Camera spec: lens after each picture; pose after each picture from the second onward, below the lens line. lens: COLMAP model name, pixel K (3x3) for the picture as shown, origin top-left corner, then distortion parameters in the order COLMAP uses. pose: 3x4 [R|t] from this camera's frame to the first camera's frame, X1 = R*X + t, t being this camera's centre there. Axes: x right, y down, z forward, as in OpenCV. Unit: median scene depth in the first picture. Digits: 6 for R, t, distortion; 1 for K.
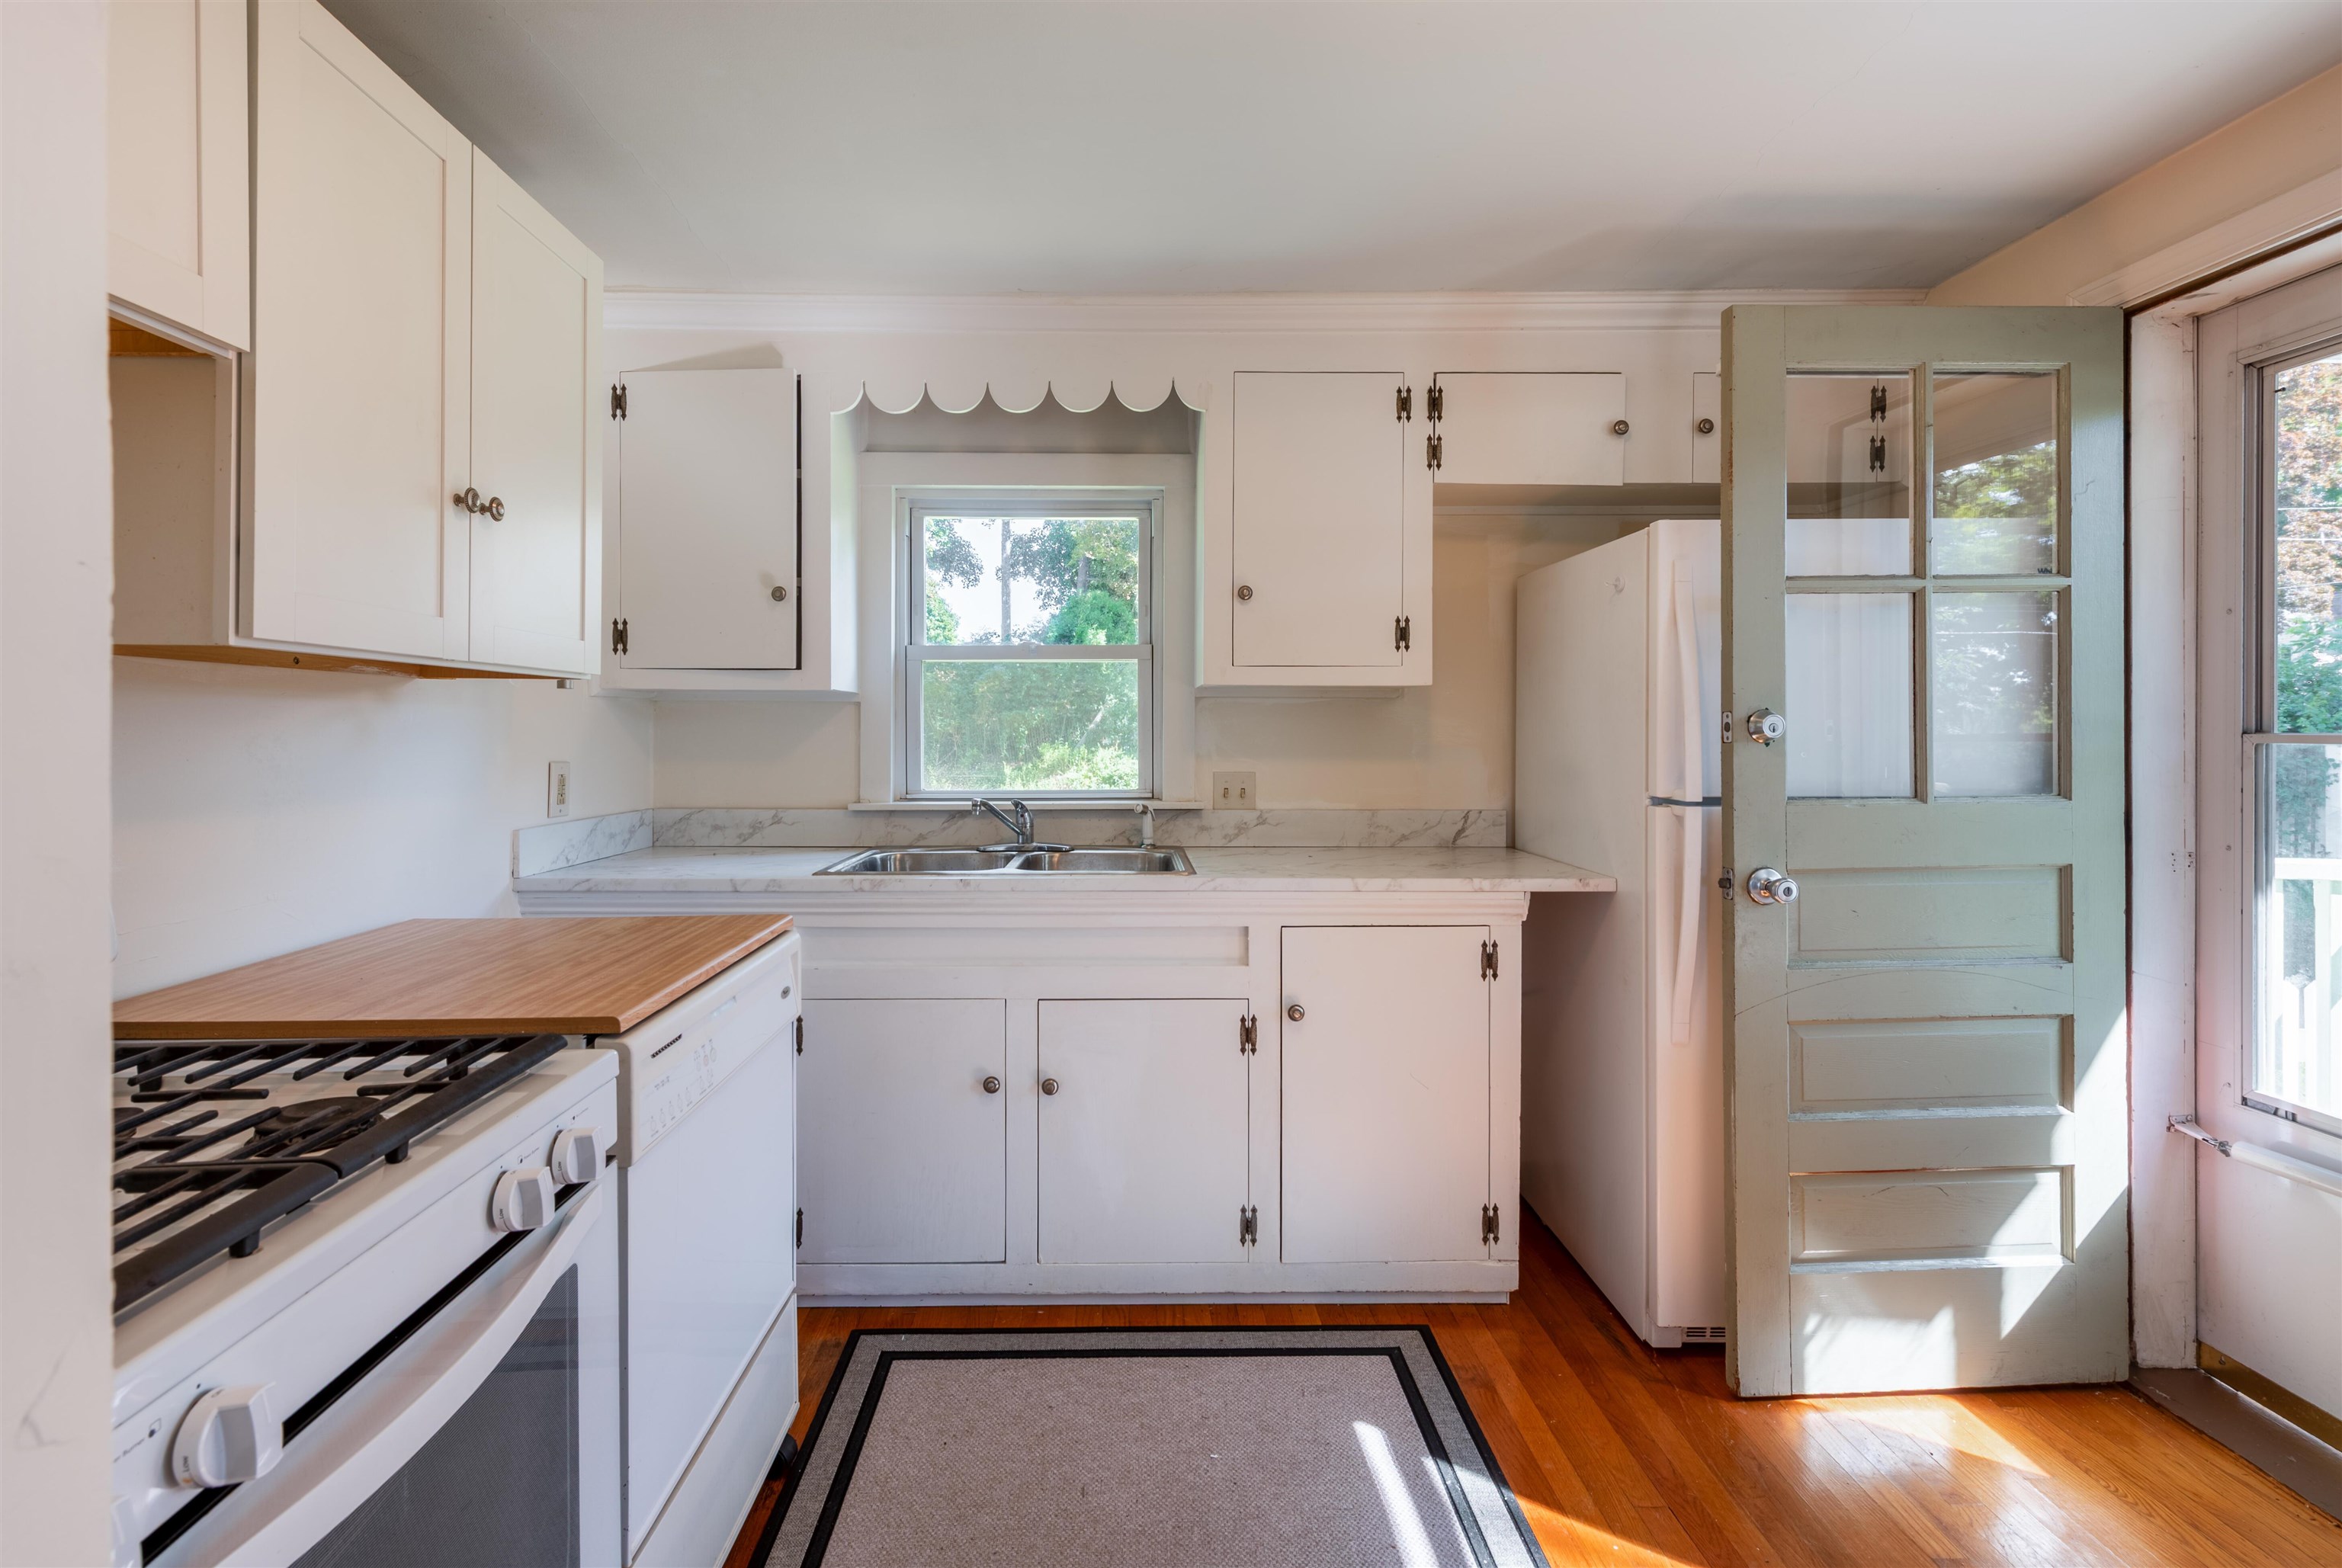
lens RADIAL K [[1020.0, 0, 1111.7], [0, 1020.0, 729.4], [0, 0, 1]] dist [0.011615, -0.002280]
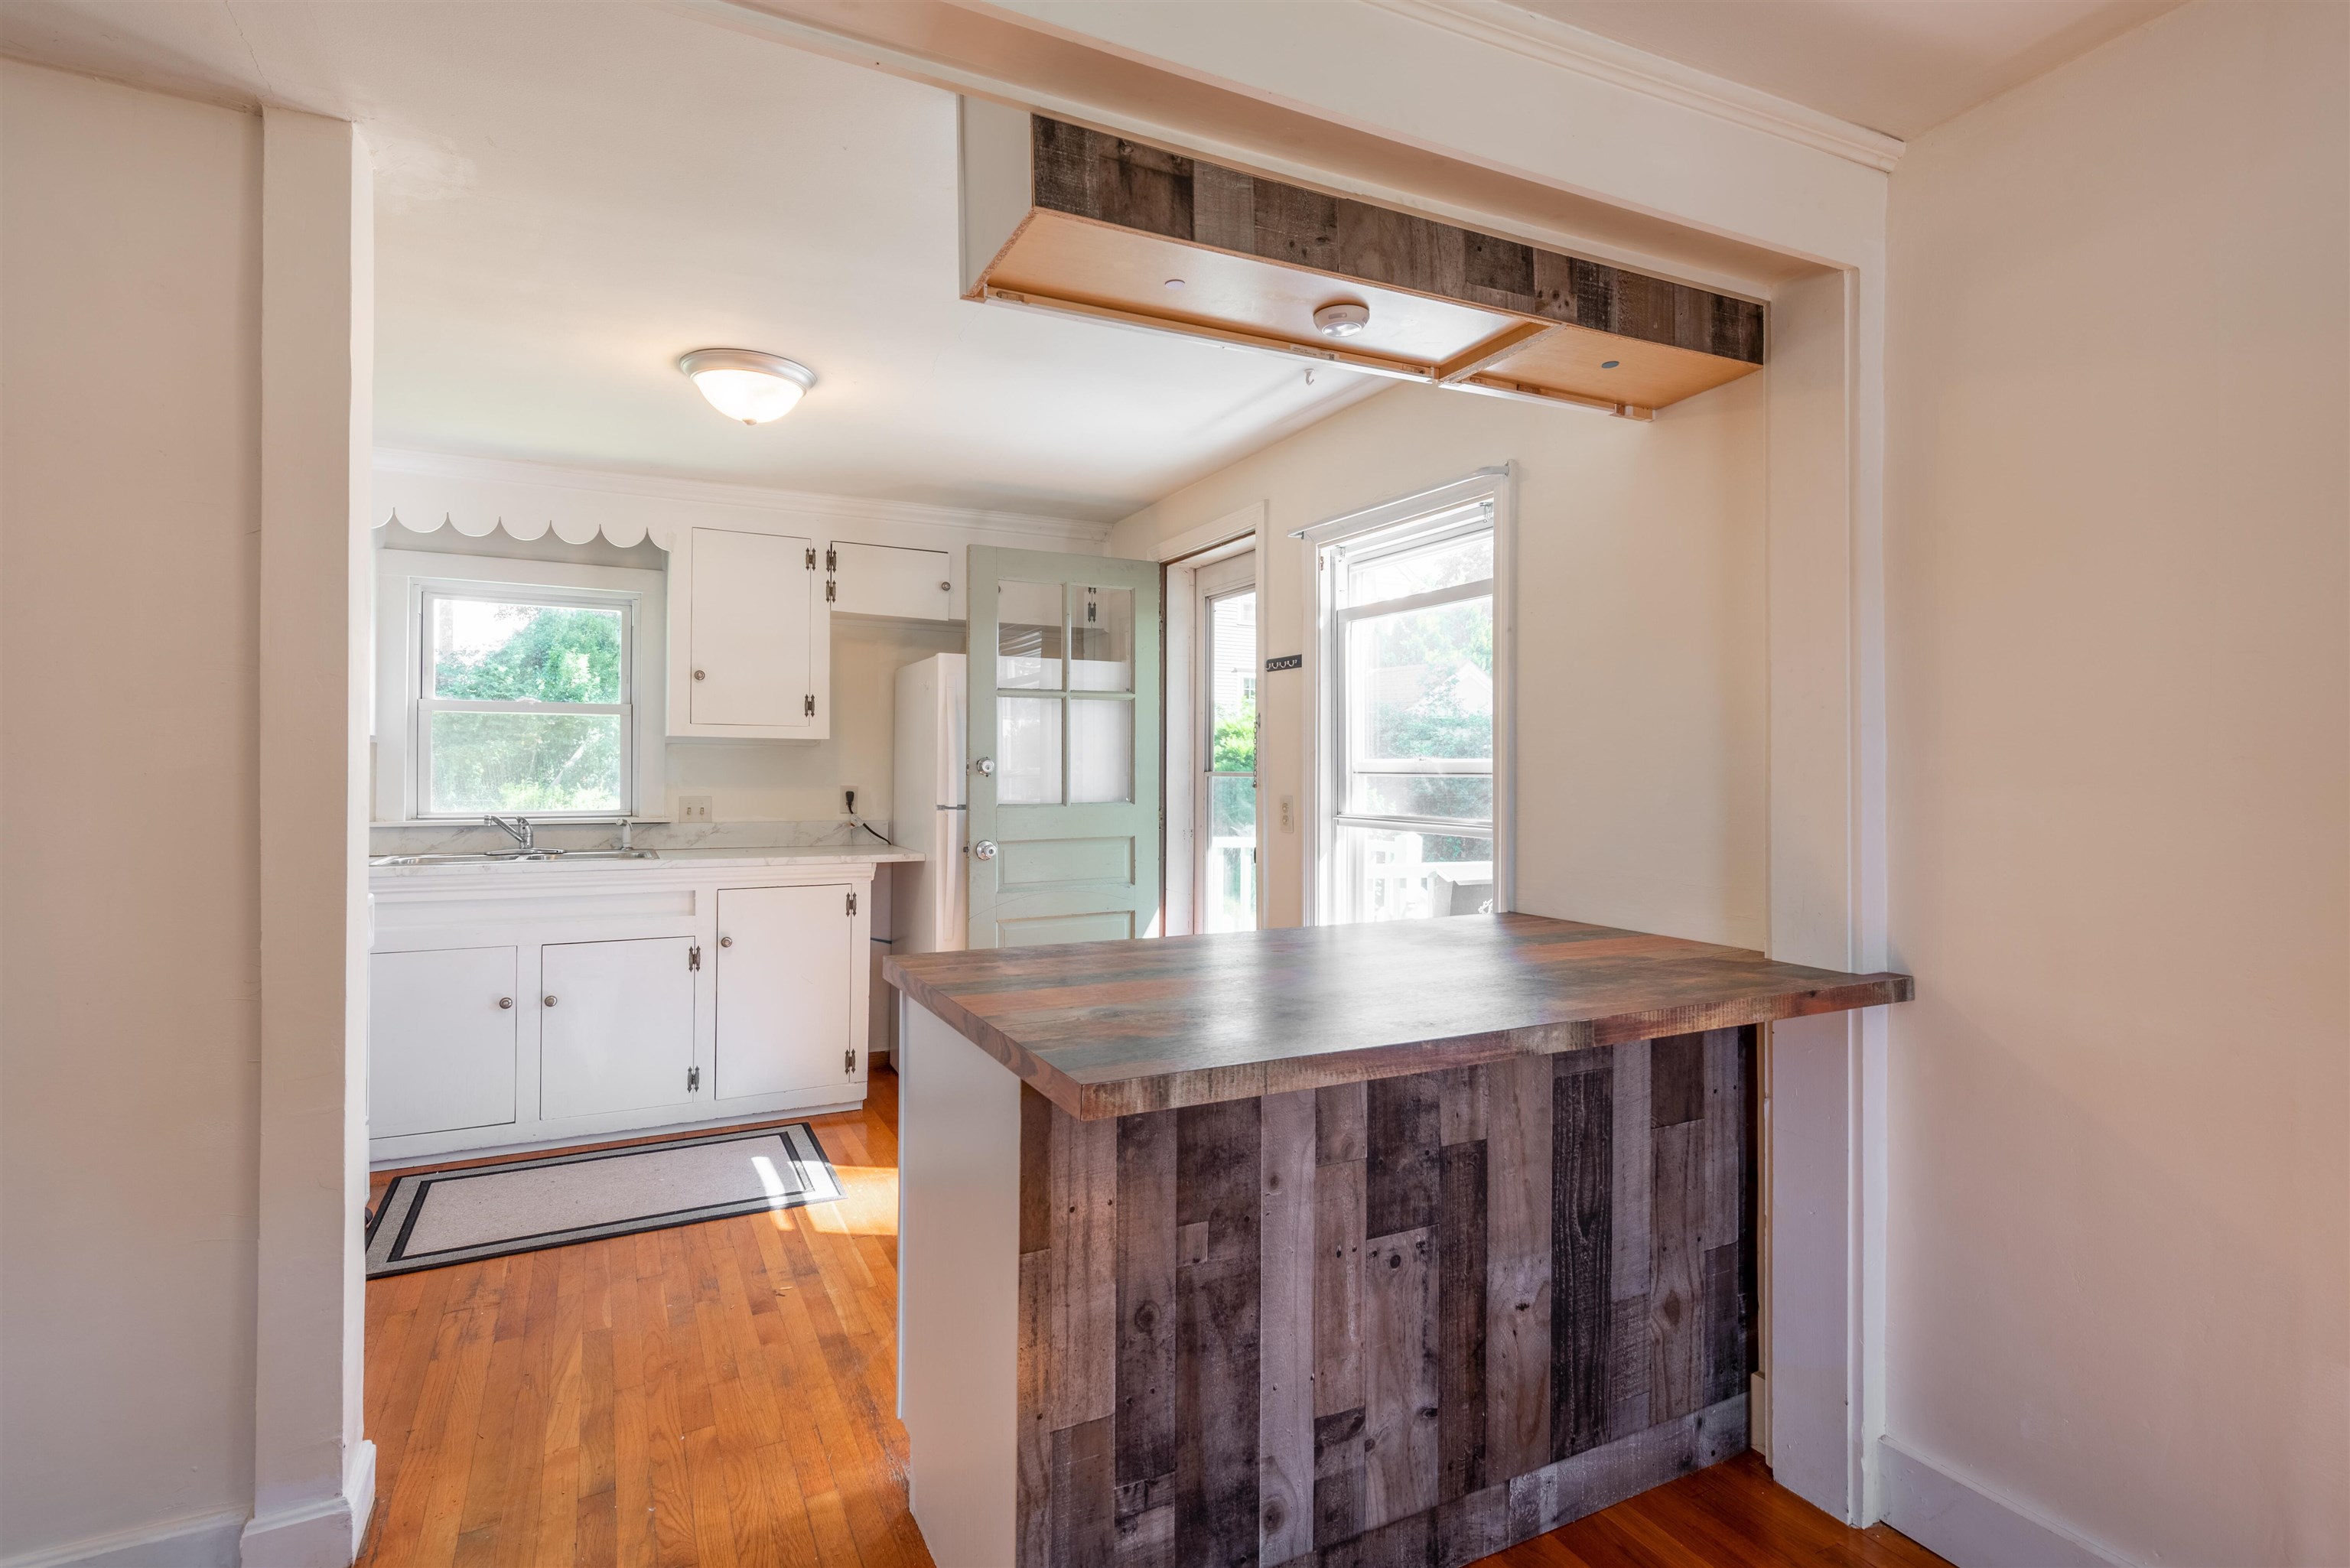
lens RADIAL K [[1147.1, 0, 1185.8], [0, 1147.1, 767.8], [0, 0, 1]] dist [0.011526, -0.000677]
pose [[0.889328, 0.006821, 0.457219, -0.005513], [-0.005955, 0.999977, -0.003336, 0.003481], [-0.457232, 0.000244, 0.889348, -0.846860]]
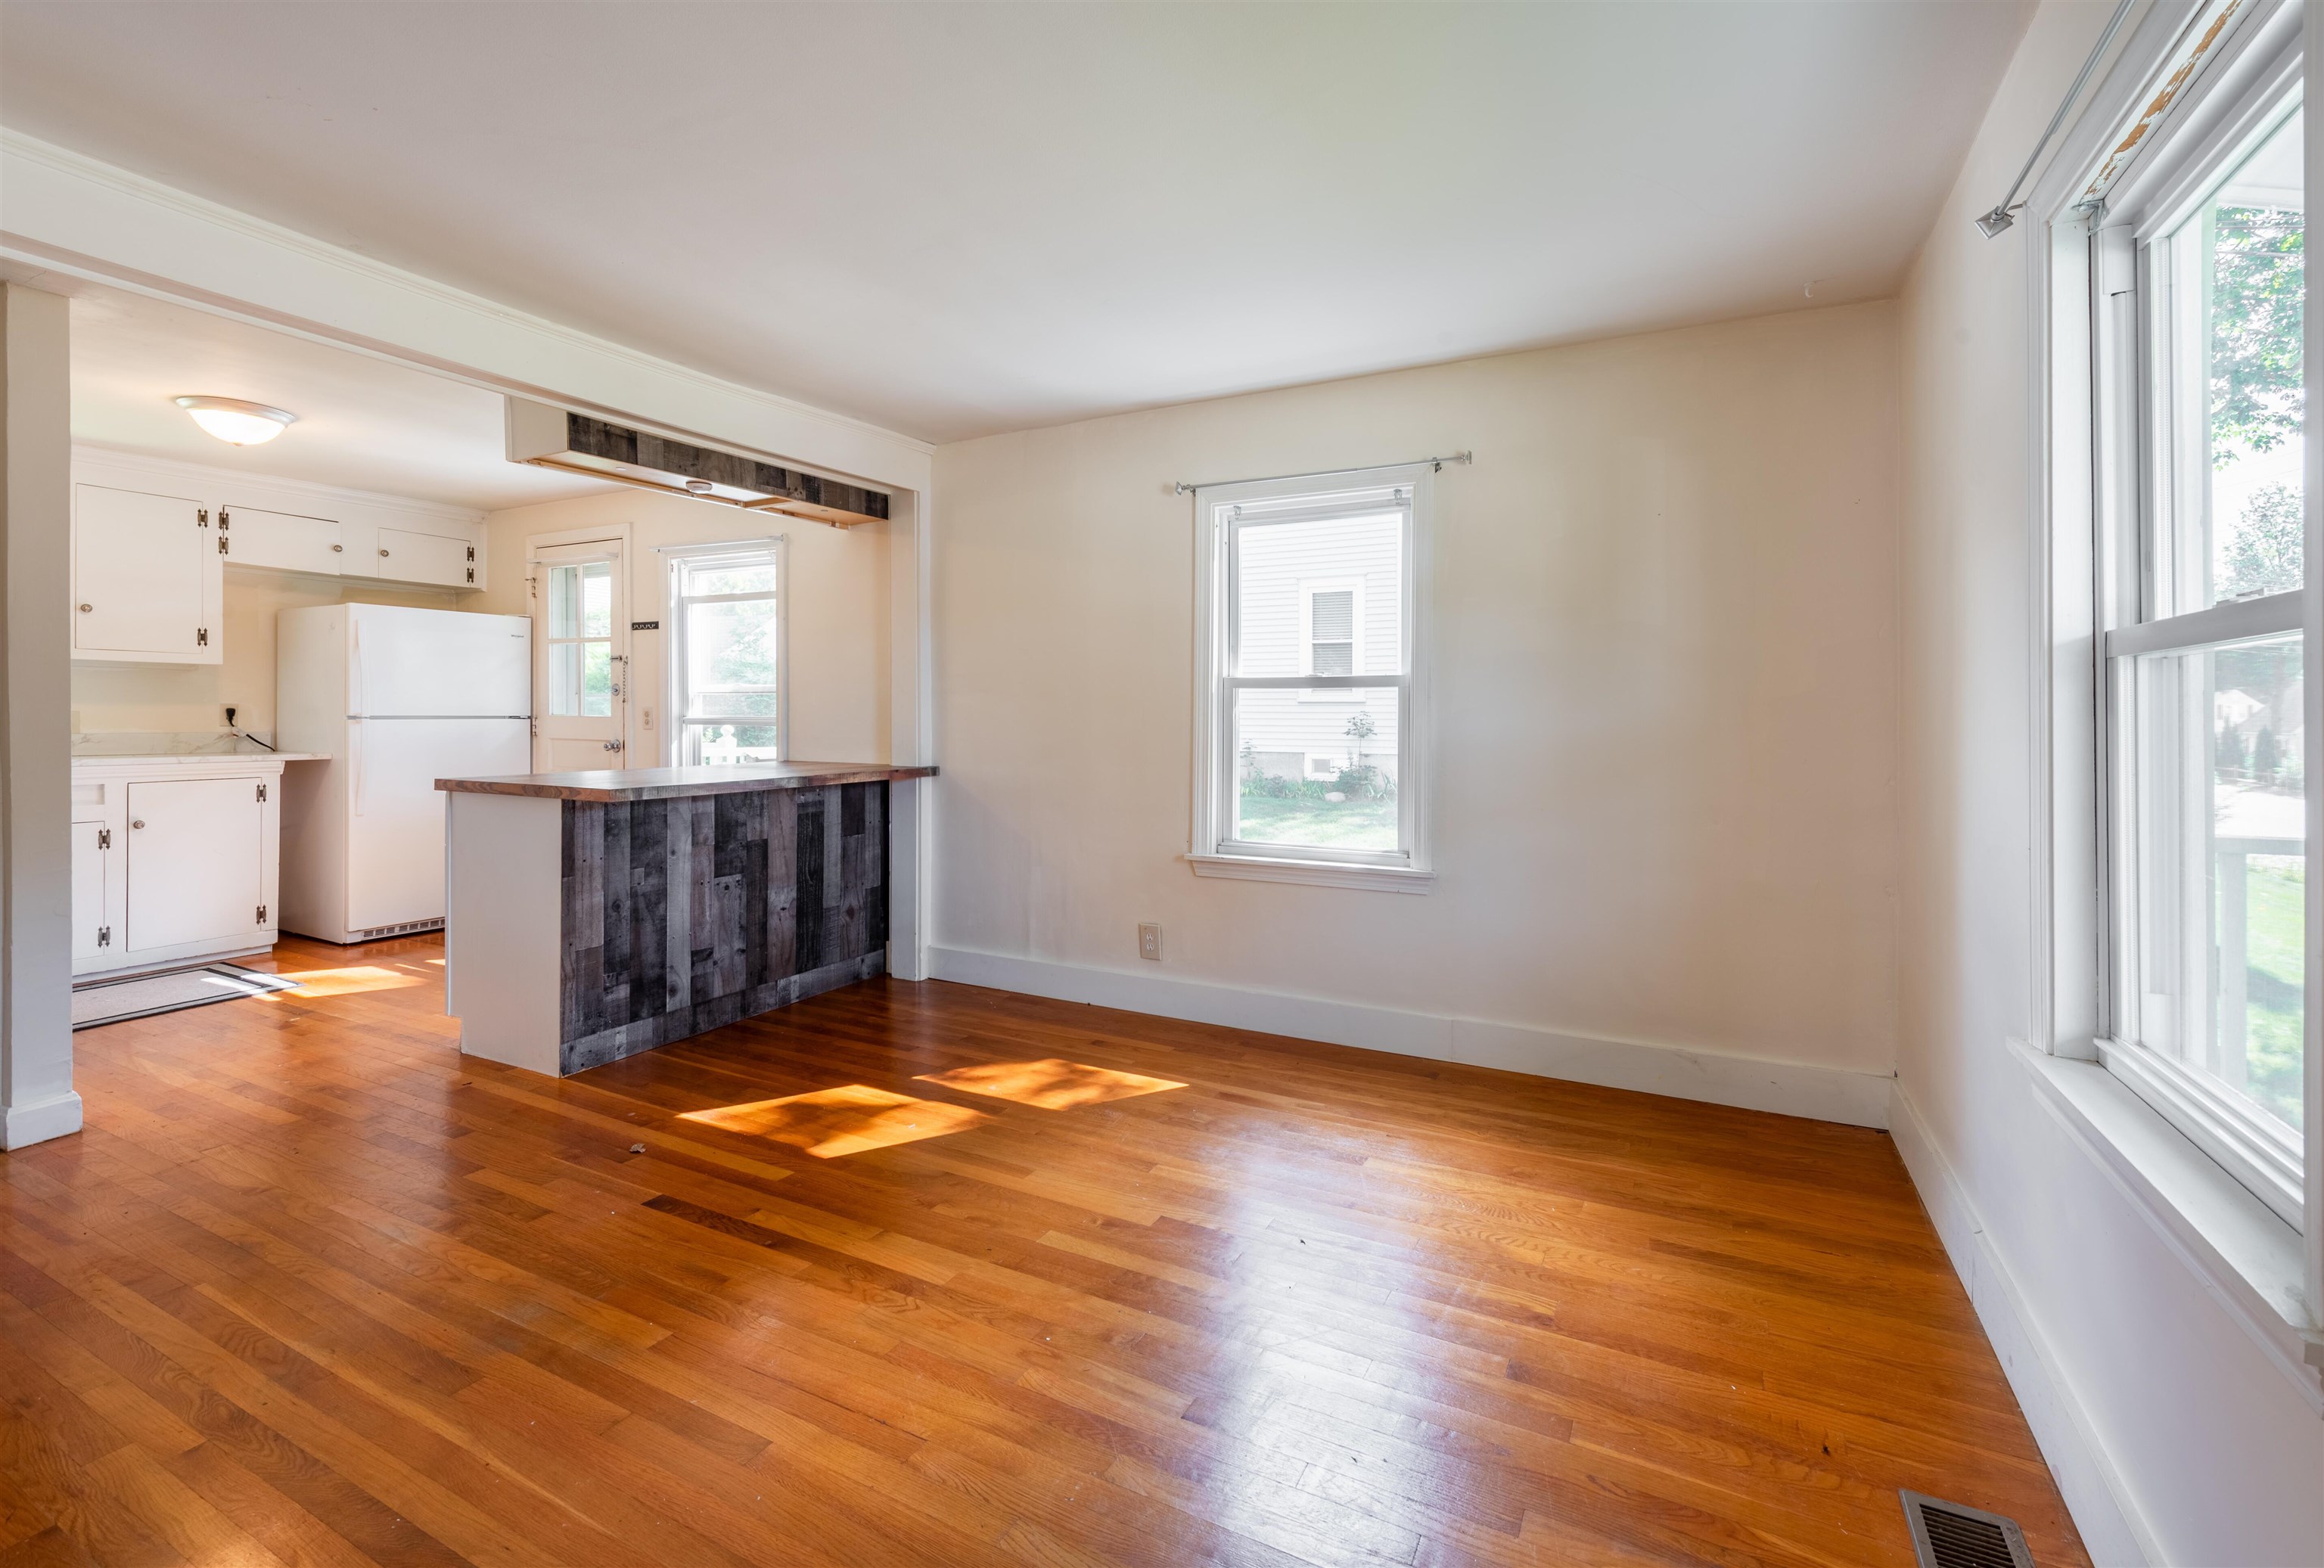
lens RADIAL K [[1012.1, 0, 1181.4], [0, 1012.1, 725.7], [0, 0, 1]] dist [0.011615, -0.002280]
pose [[0.458810, -0.005239, 0.888519, -0.597340], [-0.005304, 0.999949, 0.008635, 0.048084], [-0.888519, -0.008674, 0.458758, -1.570270]]
